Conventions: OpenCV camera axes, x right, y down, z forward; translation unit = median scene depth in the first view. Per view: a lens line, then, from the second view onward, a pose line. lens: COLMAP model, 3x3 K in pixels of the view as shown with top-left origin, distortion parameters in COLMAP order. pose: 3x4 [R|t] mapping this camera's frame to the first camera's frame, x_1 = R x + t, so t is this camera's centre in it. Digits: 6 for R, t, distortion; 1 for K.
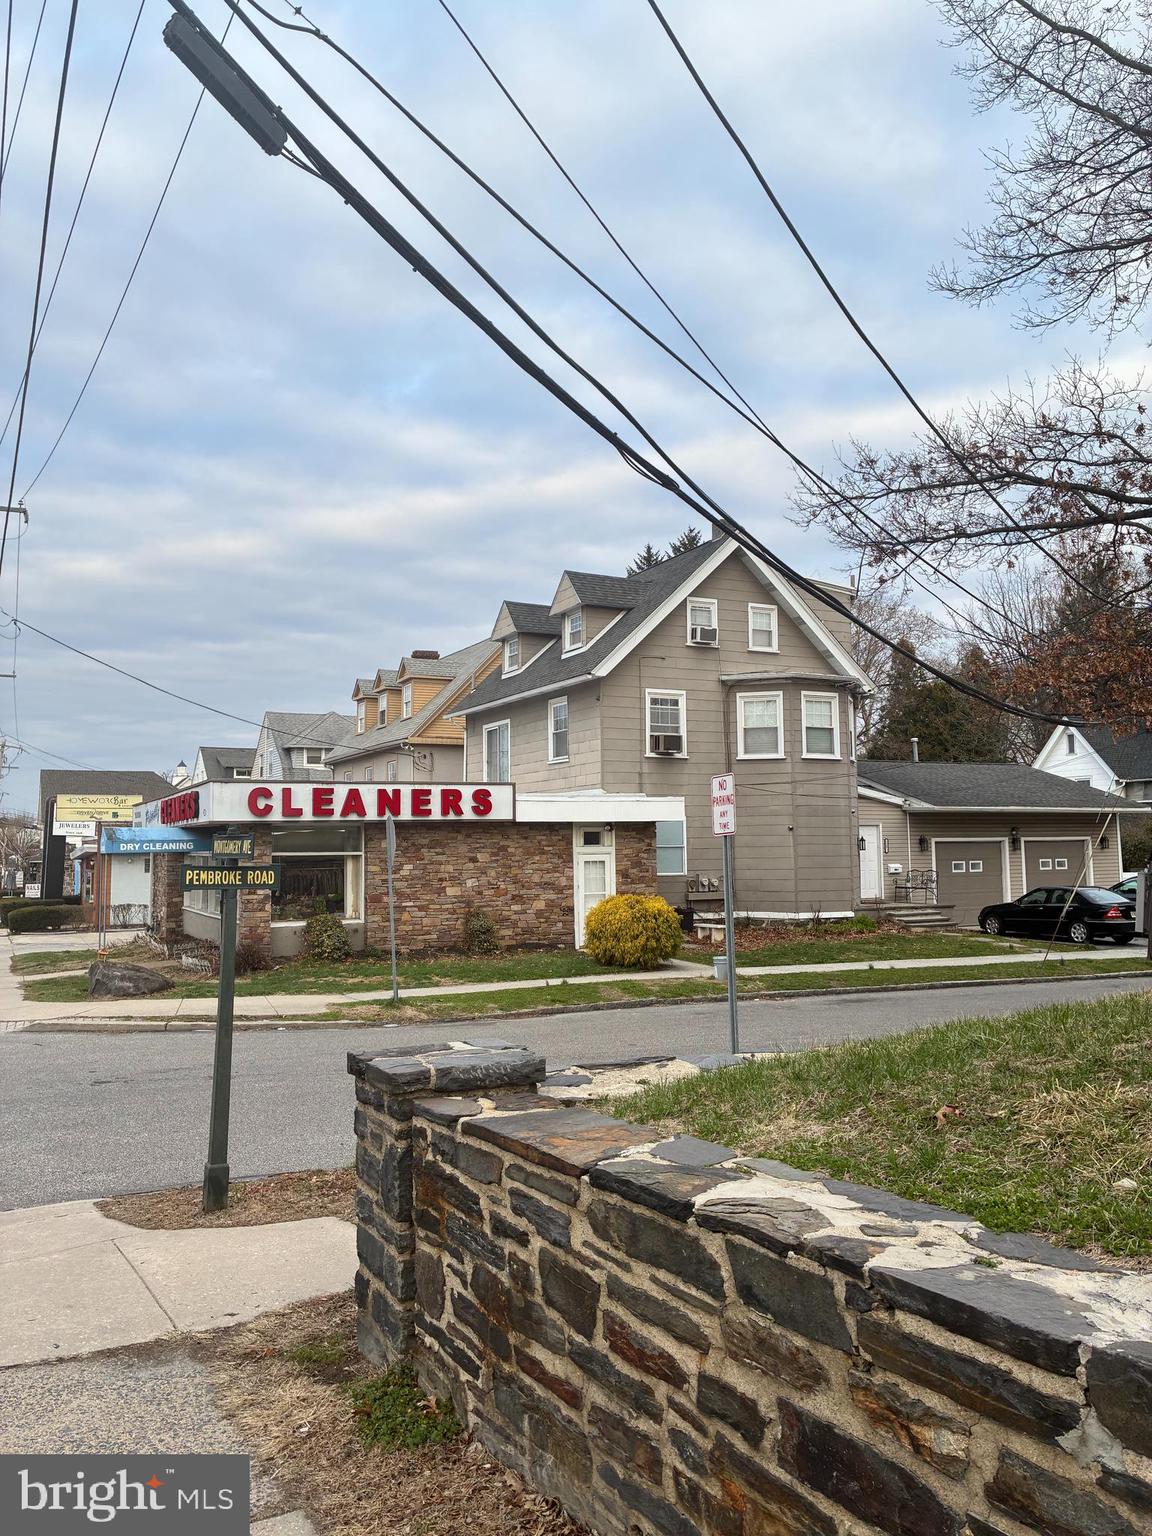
lens RADIAL K [[1173.6, 0, 575.2], [0, 1173.6, 746.8], [0, 0, 1]] dist [0.104444, -0.225091]
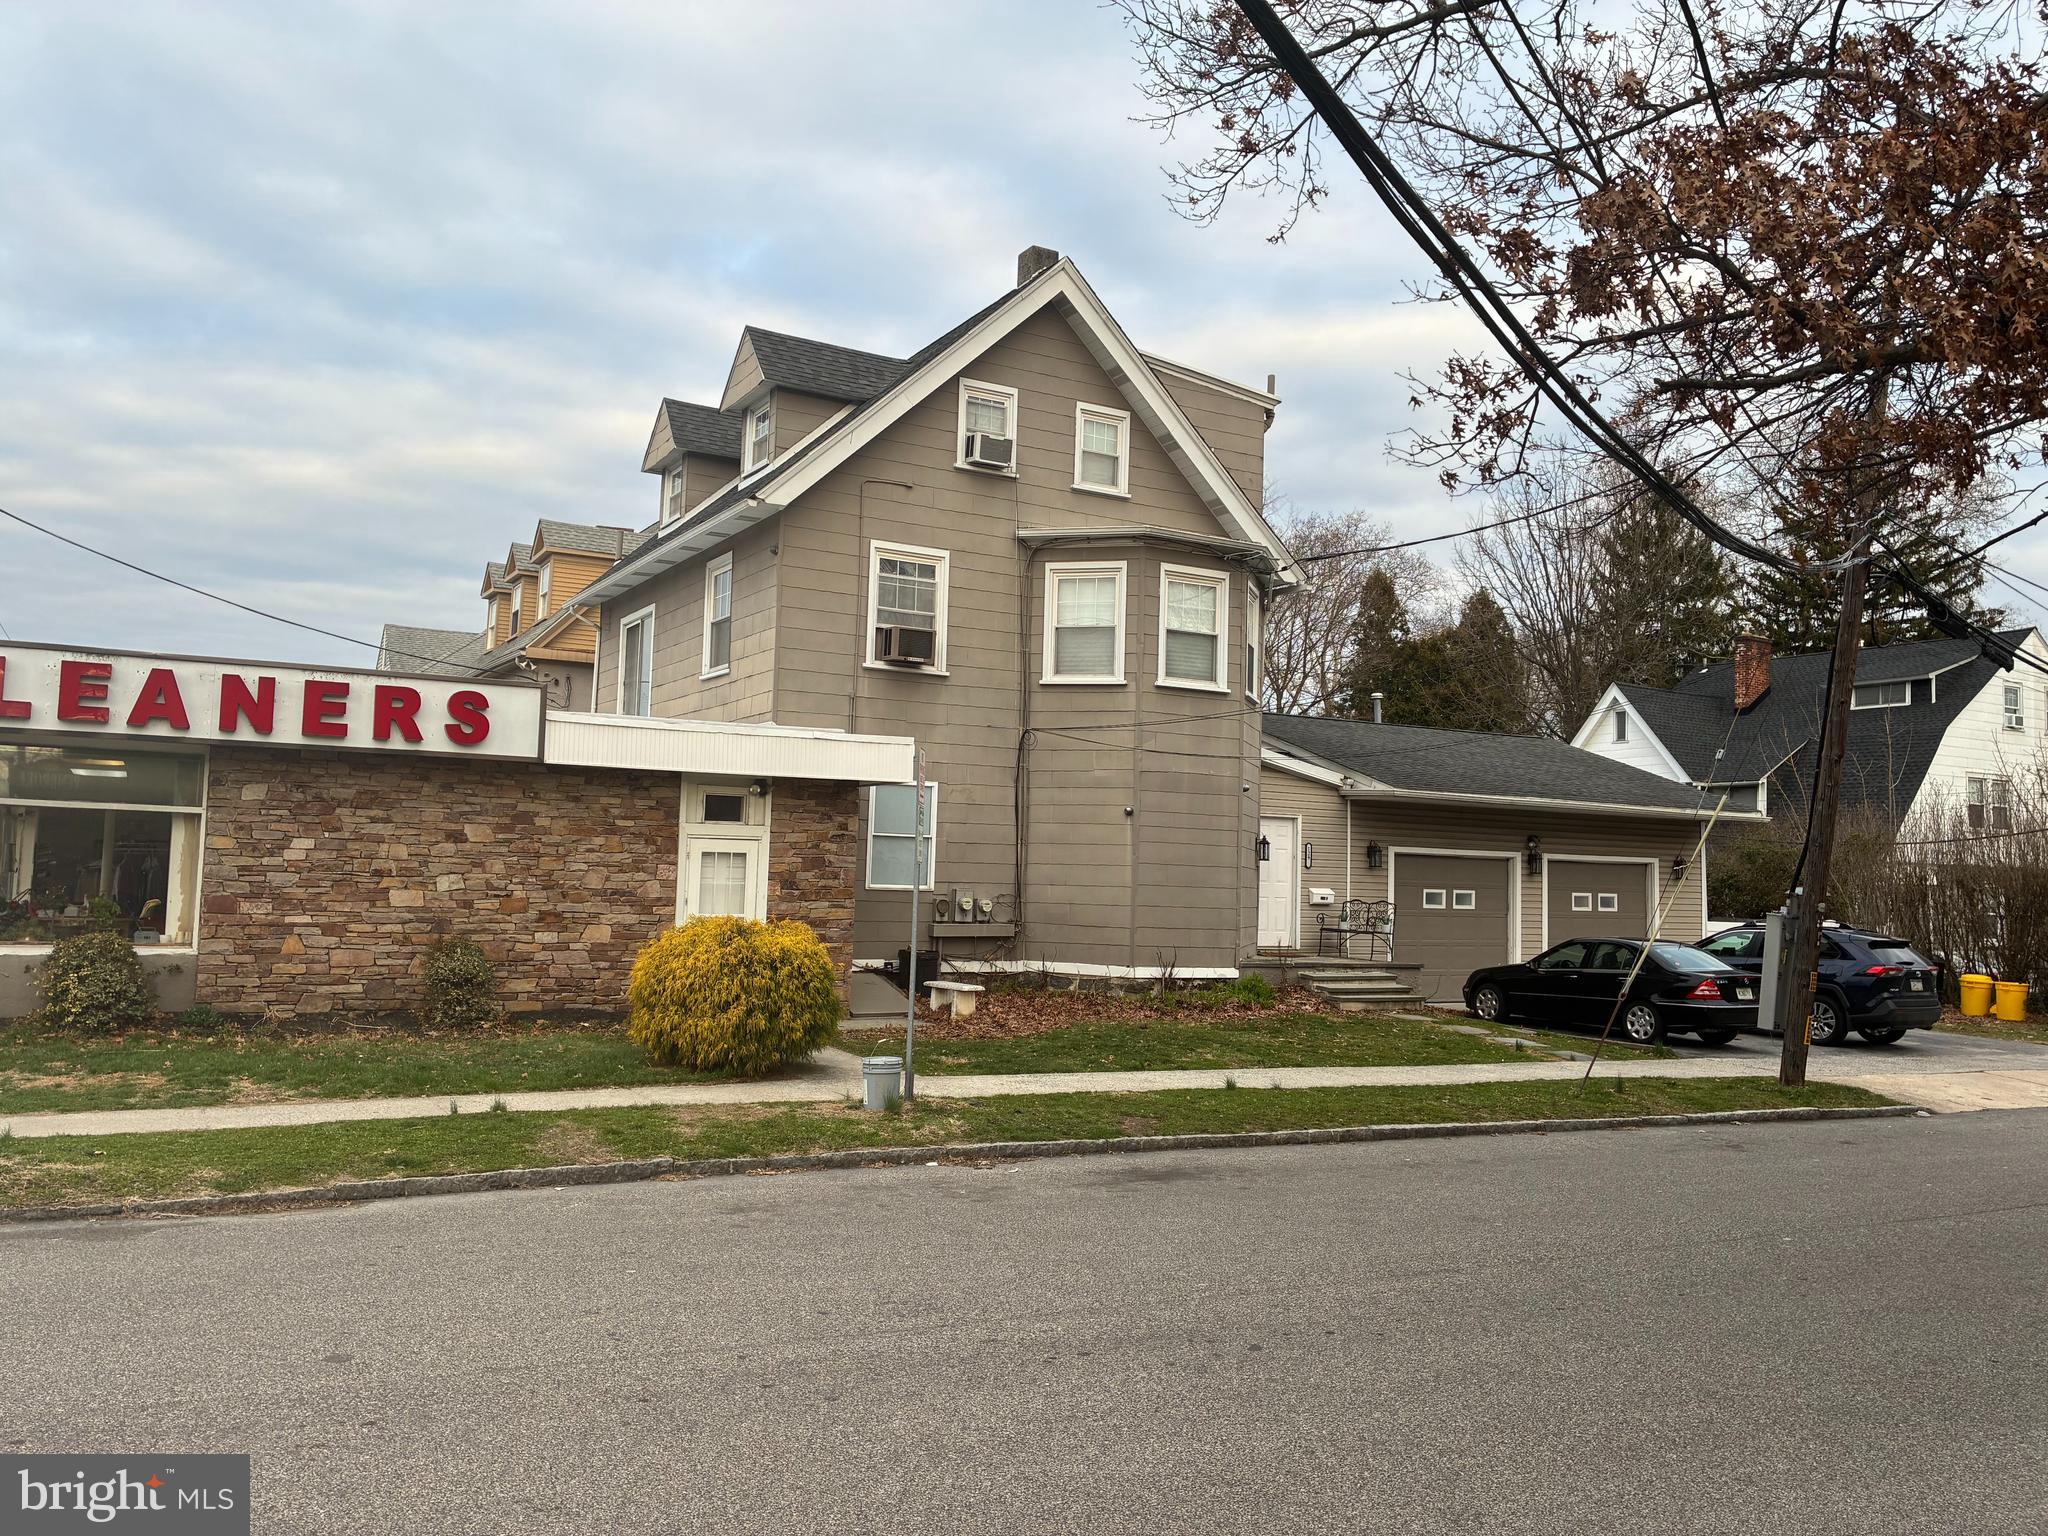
lens RADIAL K [[1564.7, 0, 1002.2], [0, 1564.7, 755.1], [0, 0, 1]] dist [0.104444, -0.225091]
pose [[0.998567, 0.042888, 0.032020, 0.100295], [-0.043212, 0.999021, 0.009518, 0.038581], [-0.031580, -0.010888, 0.999442, 0.279450]]
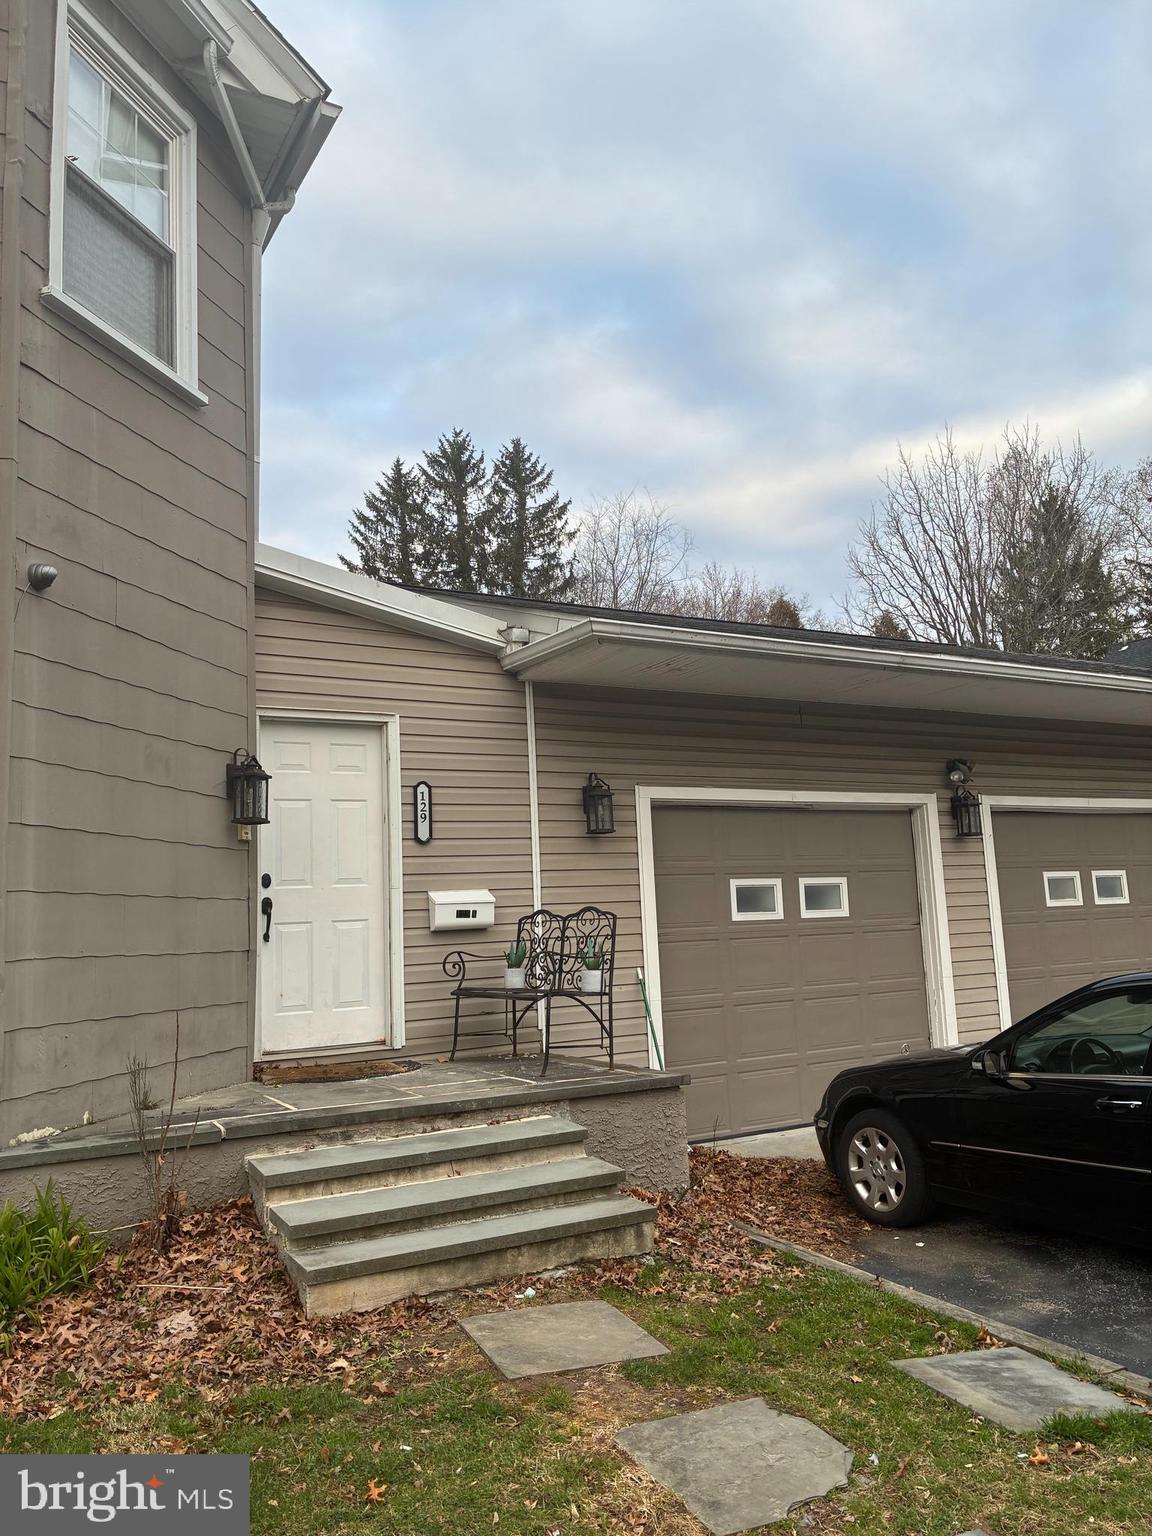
lens RADIAL K [[1173.6, 0, 575.2], [0, 1173.6, 746.8], [0, 0, 1]] dist [0.104444, -0.225091]
pose [[0.998449, -0.026097, 0.049172, 0.313458], [0.029427, 0.997233, -0.068274, 0.097203], [-0.047254, 0.069615, 0.996454, 0.851918]]
